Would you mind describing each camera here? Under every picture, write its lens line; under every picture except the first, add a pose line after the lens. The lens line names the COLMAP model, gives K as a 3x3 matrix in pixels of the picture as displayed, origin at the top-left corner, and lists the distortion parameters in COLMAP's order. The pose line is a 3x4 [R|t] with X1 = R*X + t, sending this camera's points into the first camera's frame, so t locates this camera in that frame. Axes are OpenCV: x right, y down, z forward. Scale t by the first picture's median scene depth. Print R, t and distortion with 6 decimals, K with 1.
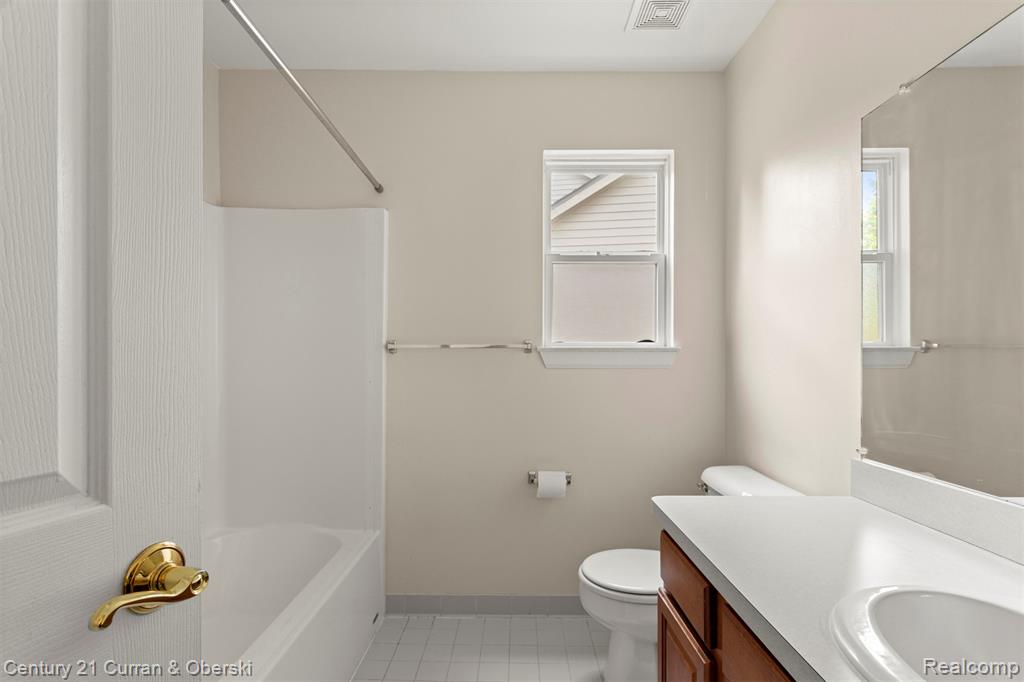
lens RADIAL K [[492.9, 0, 512.5], [0, 492.9, 354.3], [0, 0, 1]] dist [0.000153, 0.000154]
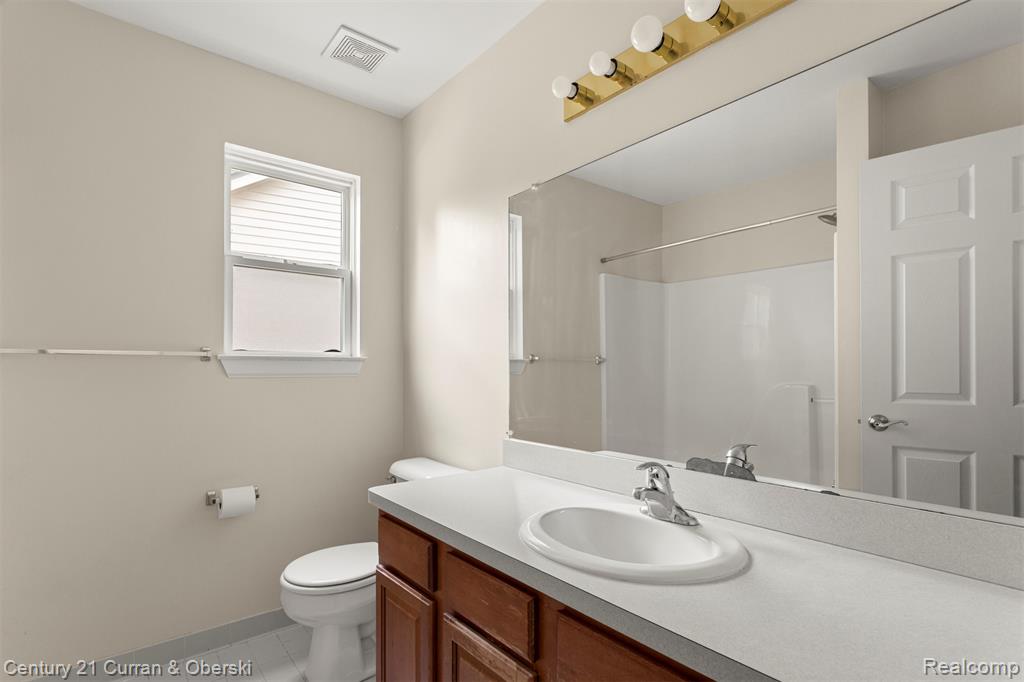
lens RADIAL K [[492.9, 0, 512.5], [0, 492.9, 354.3], [0, 0, 1]] dist [0.000153, 0.000154]
pose [[0.766856, 0.017406, 0.641583, -0.120392], [-0.006028, 0.999783, -0.019919, -0.000821], [-0.641791, 0.011407, 0.766795, -0.056088]]
